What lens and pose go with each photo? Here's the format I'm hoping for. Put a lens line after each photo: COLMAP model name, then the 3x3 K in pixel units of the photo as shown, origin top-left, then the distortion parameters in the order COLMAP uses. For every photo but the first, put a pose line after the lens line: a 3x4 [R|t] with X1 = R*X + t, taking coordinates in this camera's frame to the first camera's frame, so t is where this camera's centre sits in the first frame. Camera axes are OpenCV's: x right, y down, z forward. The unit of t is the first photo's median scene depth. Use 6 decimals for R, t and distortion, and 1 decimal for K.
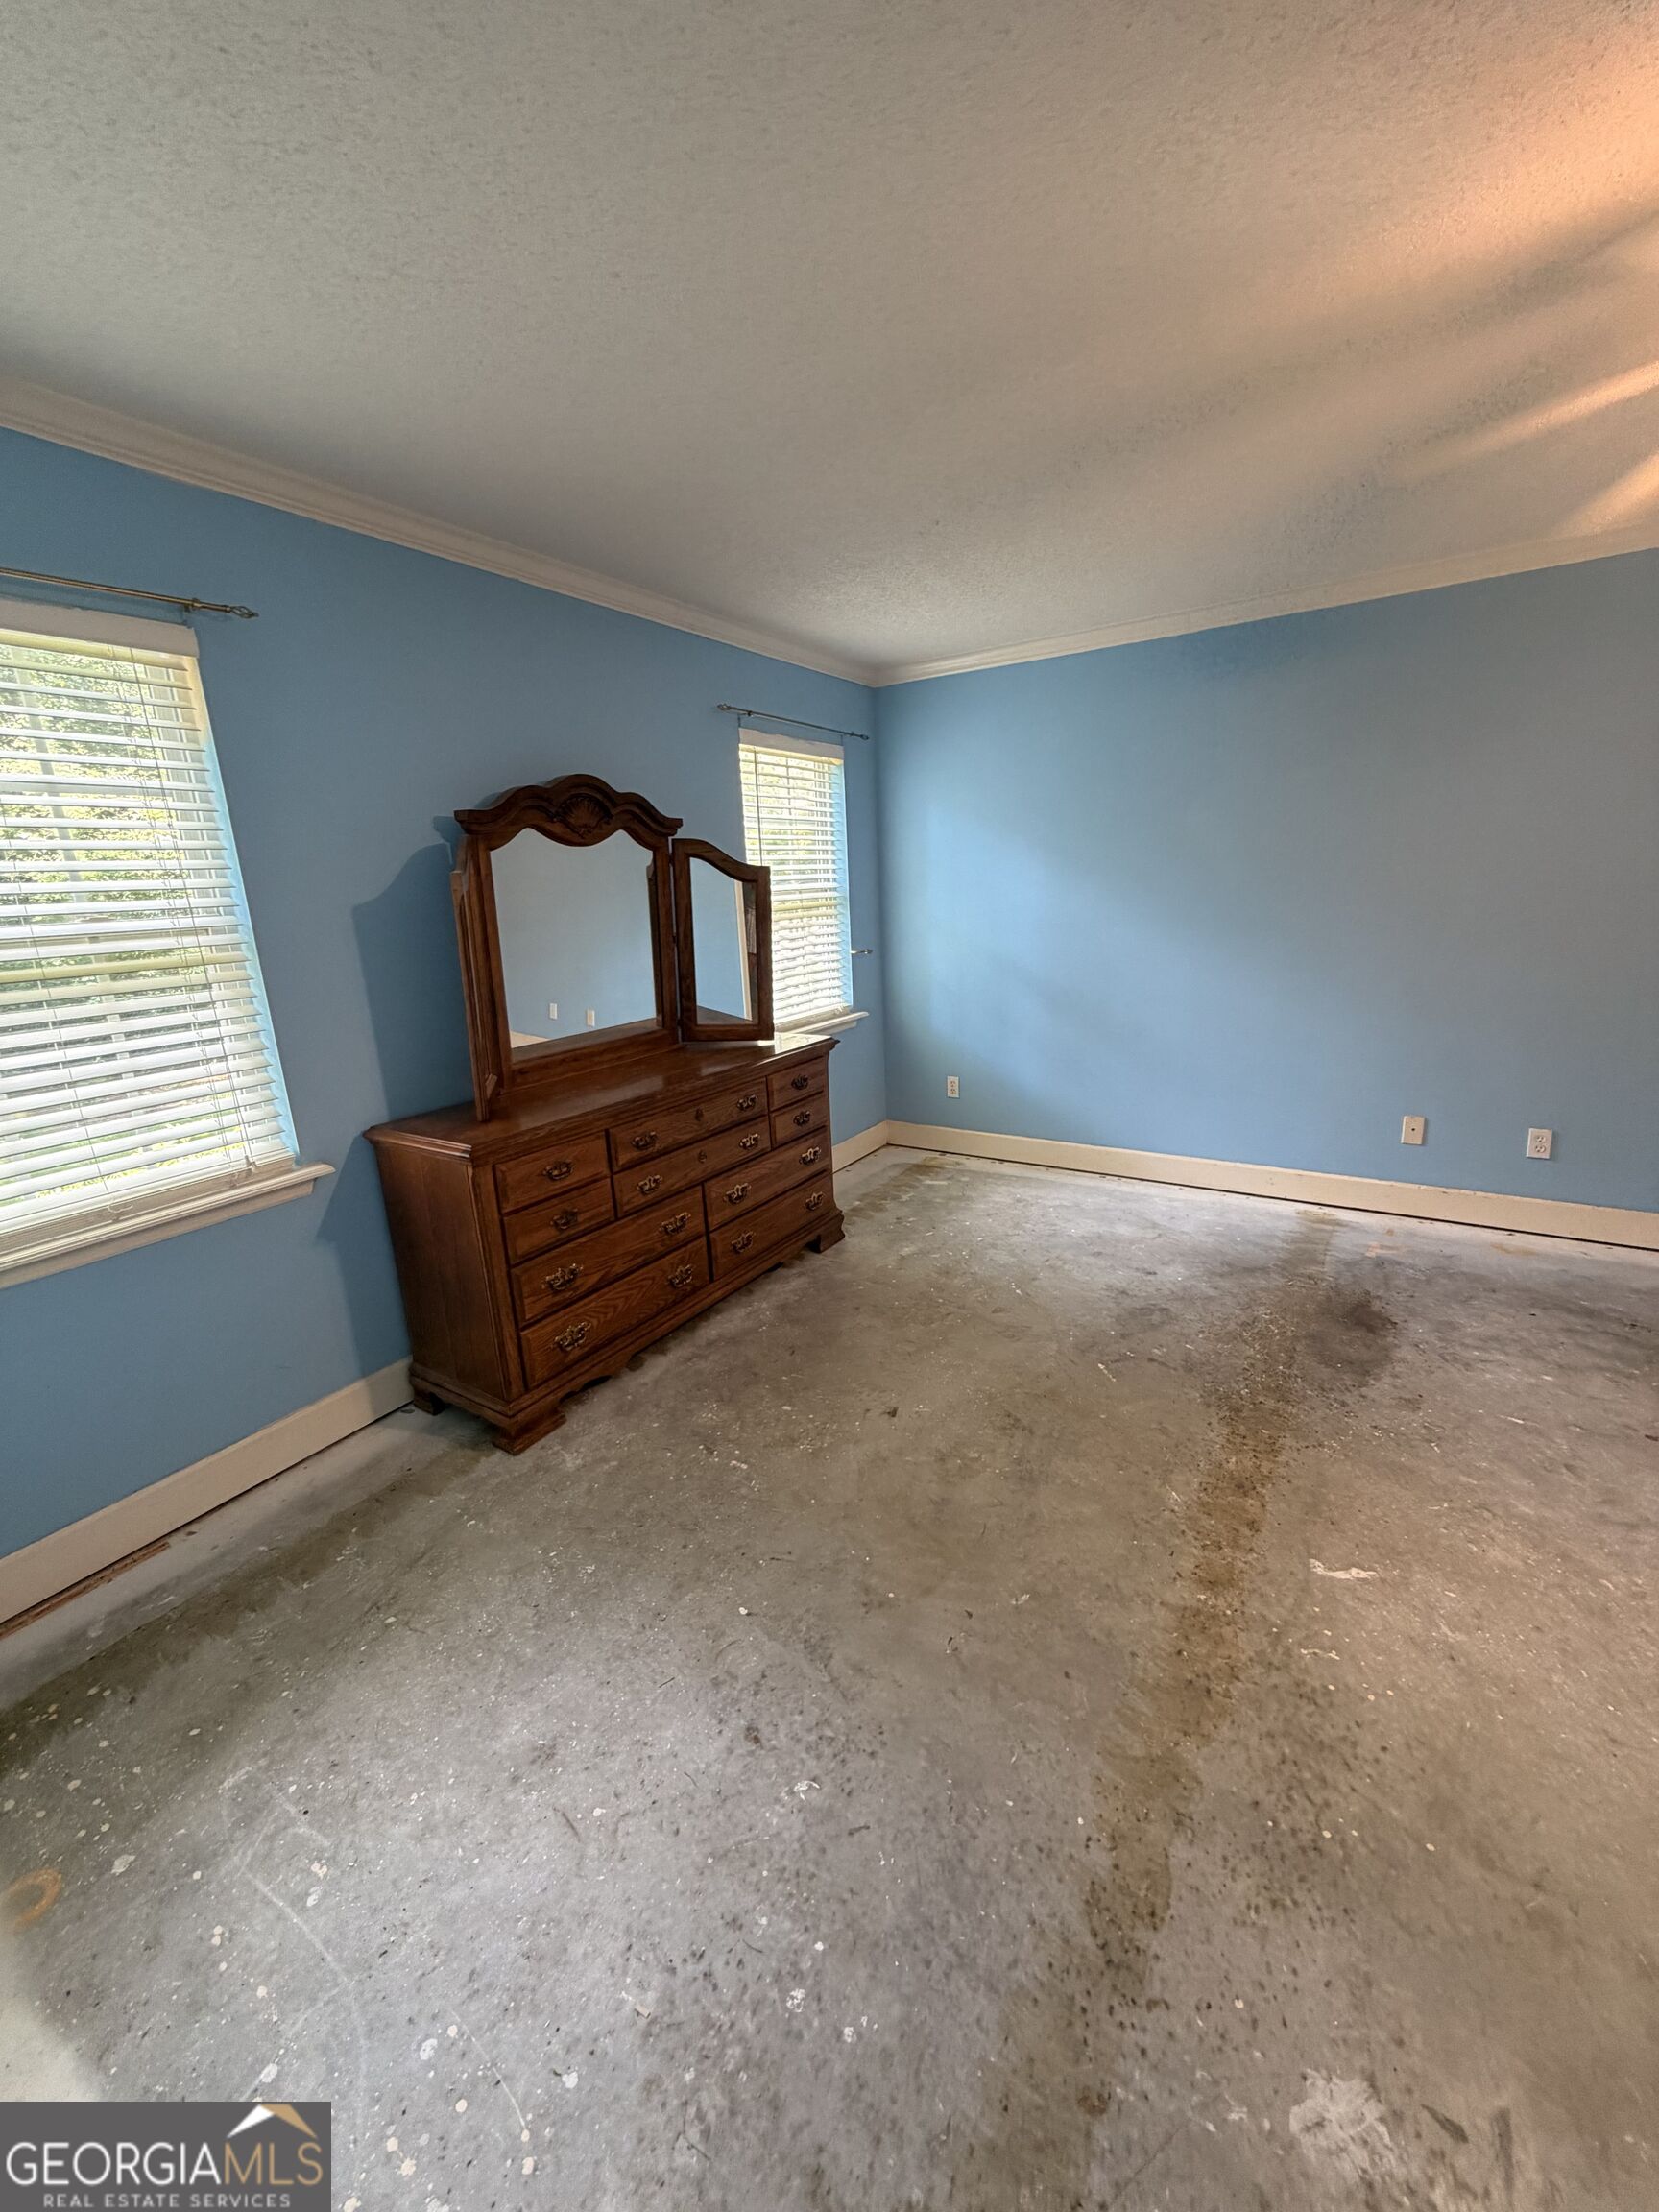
lens RADIAL K [[881.0, 0, 825.1], [0, 881.0, 1105.3], [0, 0, 1]] dist [-0.000875, 0.000654]
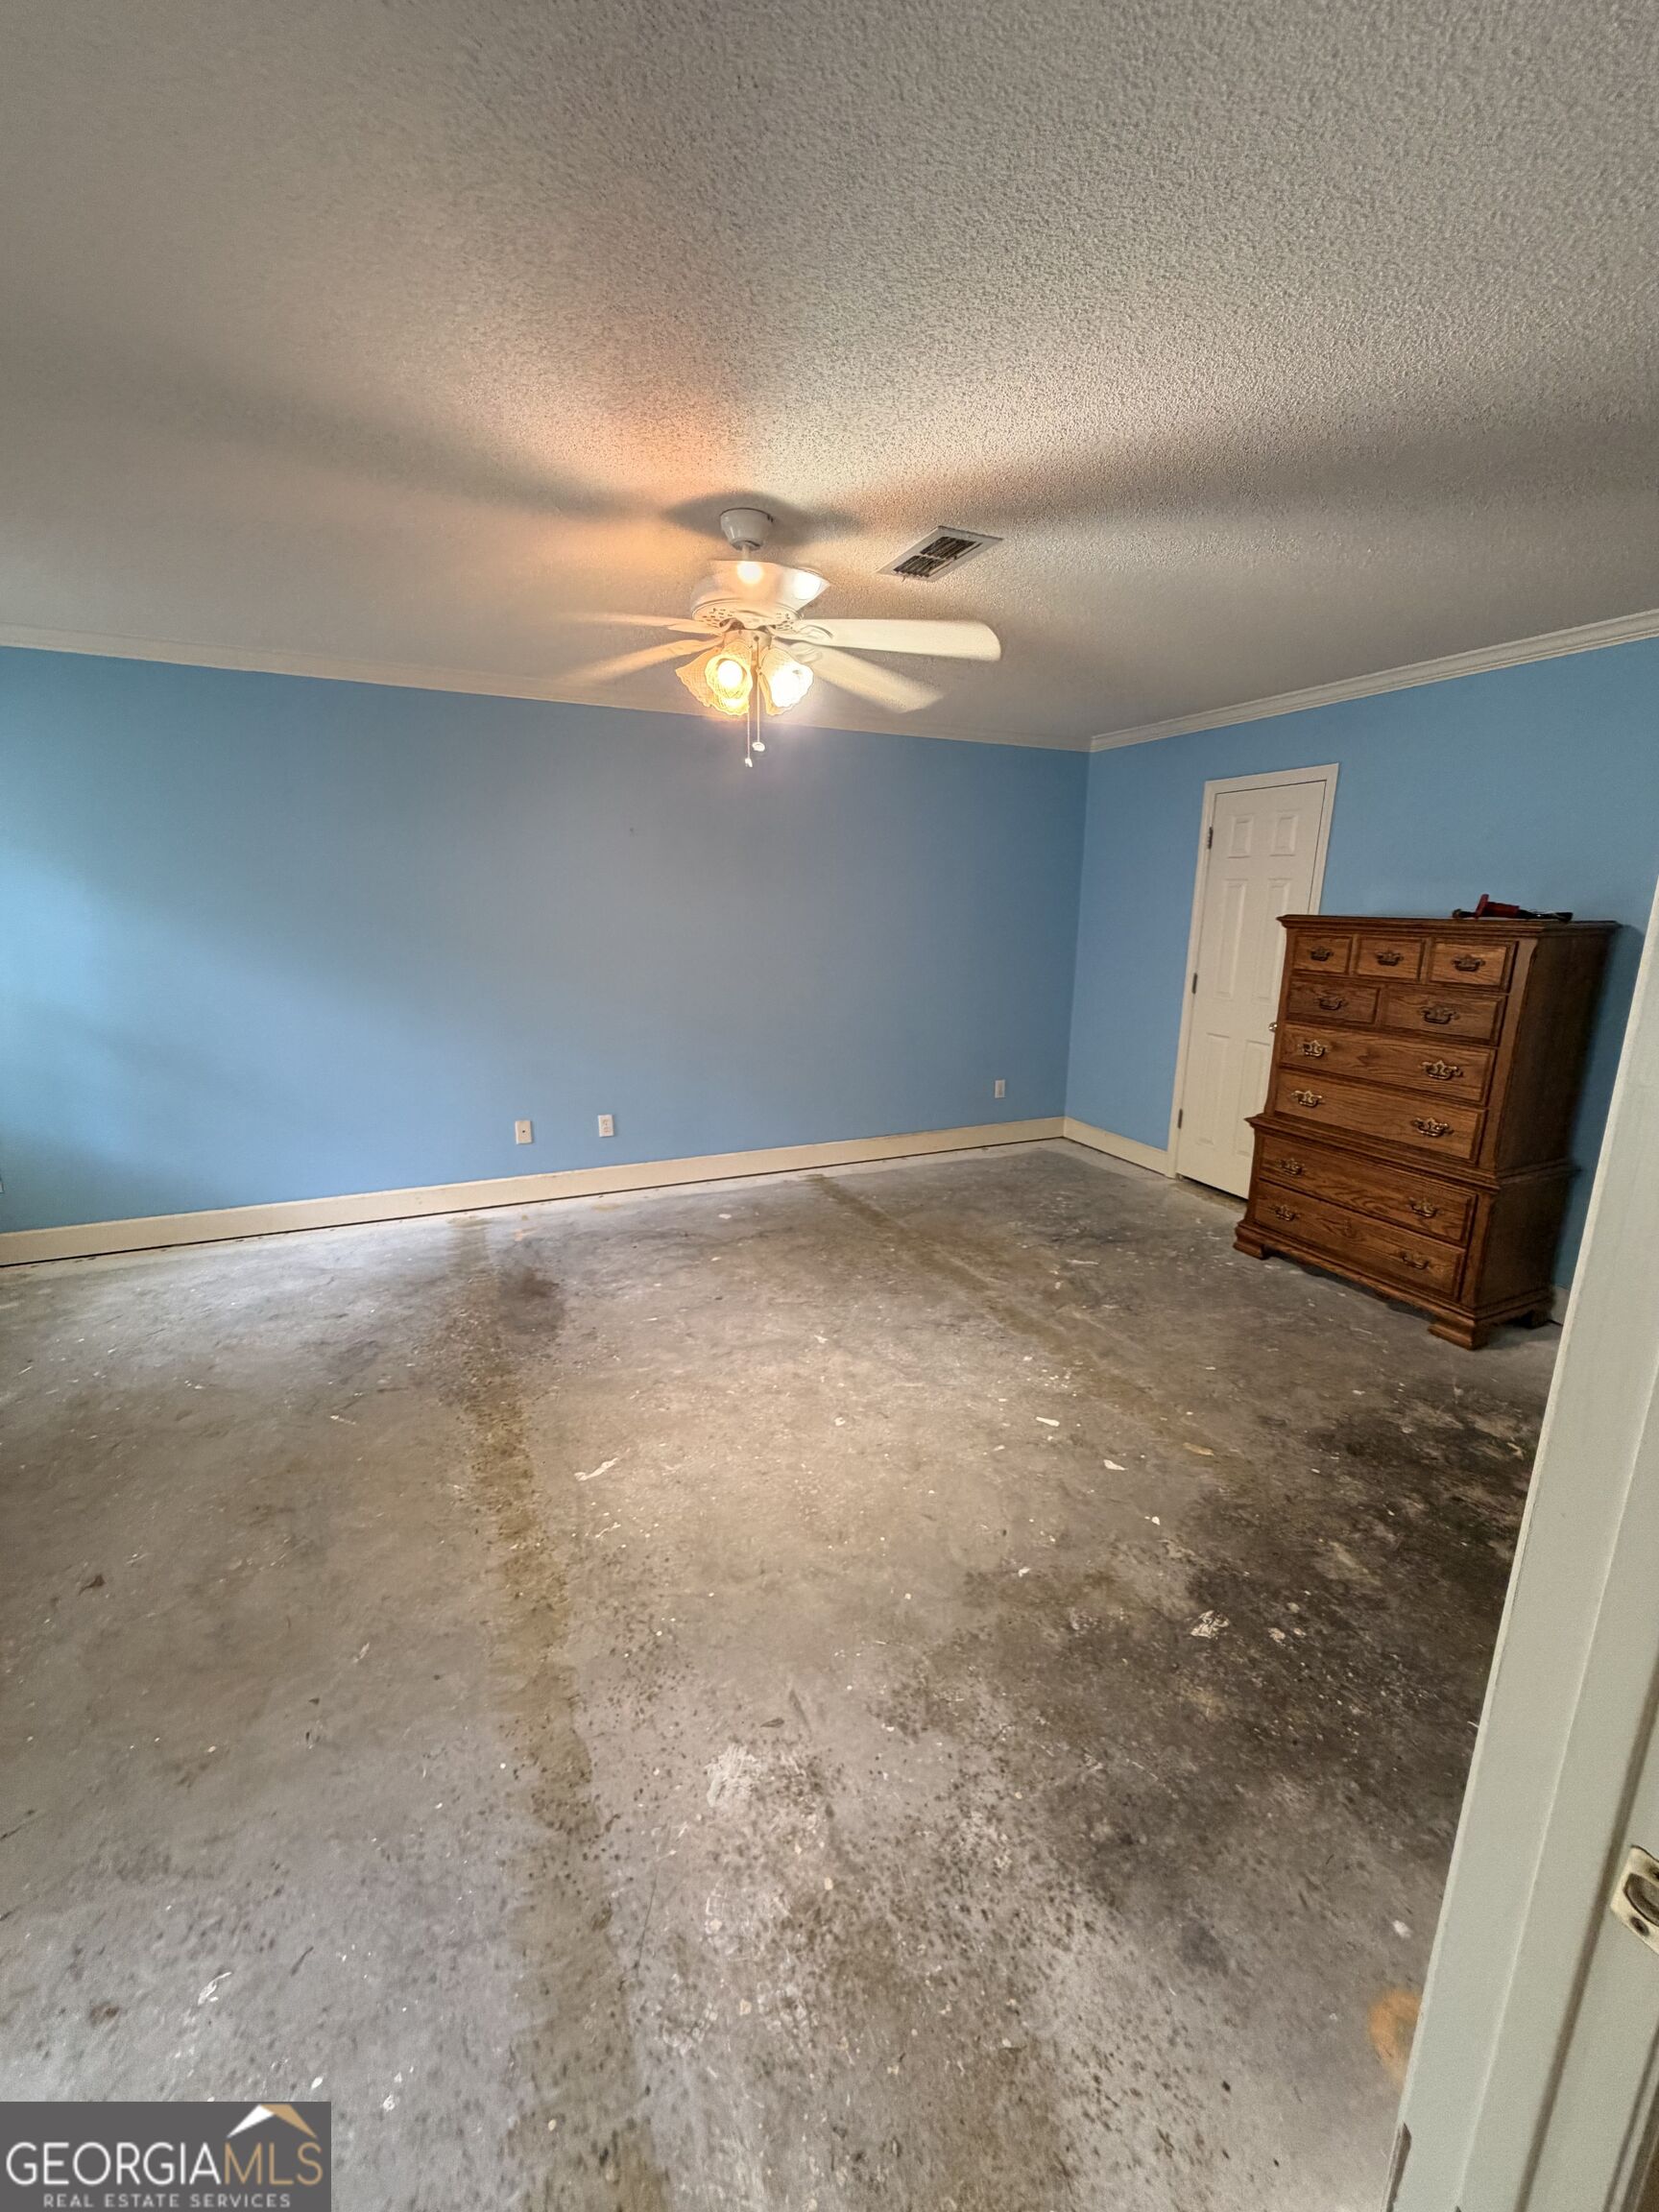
lens RADIAL K [[881.0, 0, 828.7], [0, 881.0, 1101.9], [0, 0, 1]] dist [-0.000875, 0.000654]
pose [[0.531877, -0.137668, 0.835556, -0.158991], [0.169869, 0.983986, 0.053993, -0.008716], [-0.829609, 0.113217, 0.546745, -0.031910]]
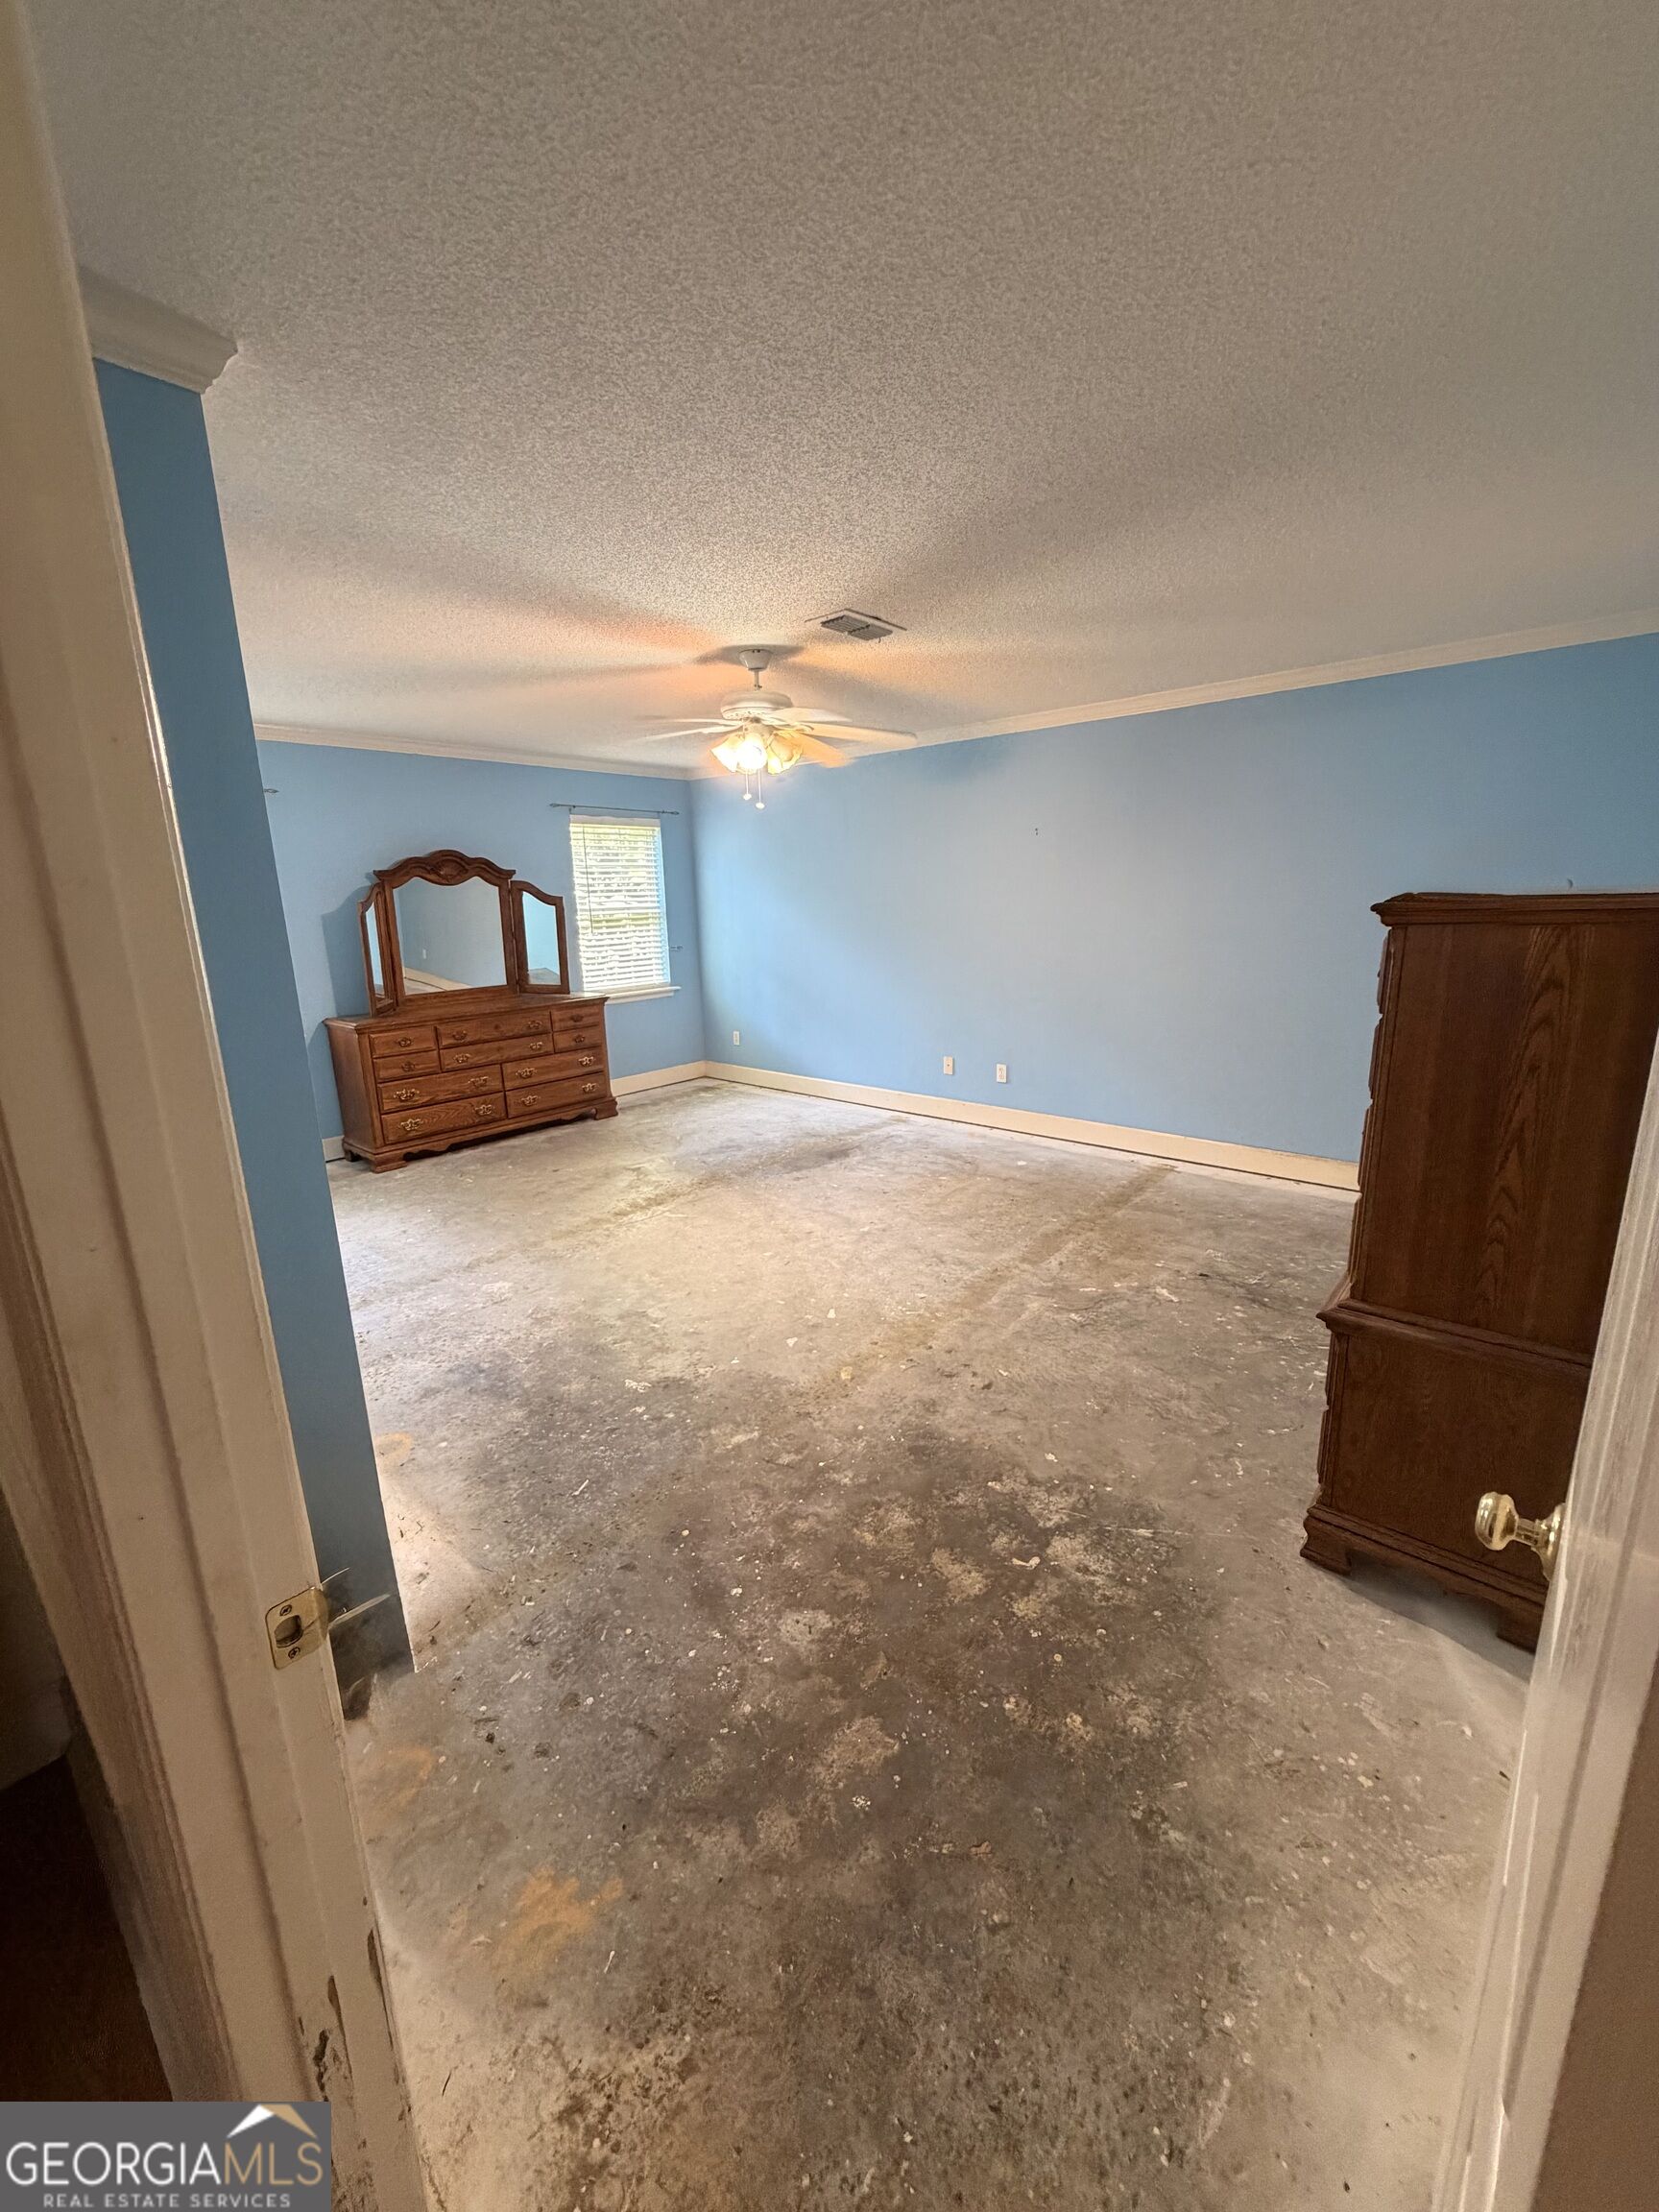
lens RADIAL K [[881.0, 0, 827.4], [0, 881.0, 1103.4], [0, 0, 1]] dist [-0.000875, 0.000654]
pose [[0.990374, 0.053866, -0.127506, 0.851132], [-0.054622, 0.998504, -0.002435, 0.148245], [0.127184, 0.009376, 0.991835, -0.840368]]
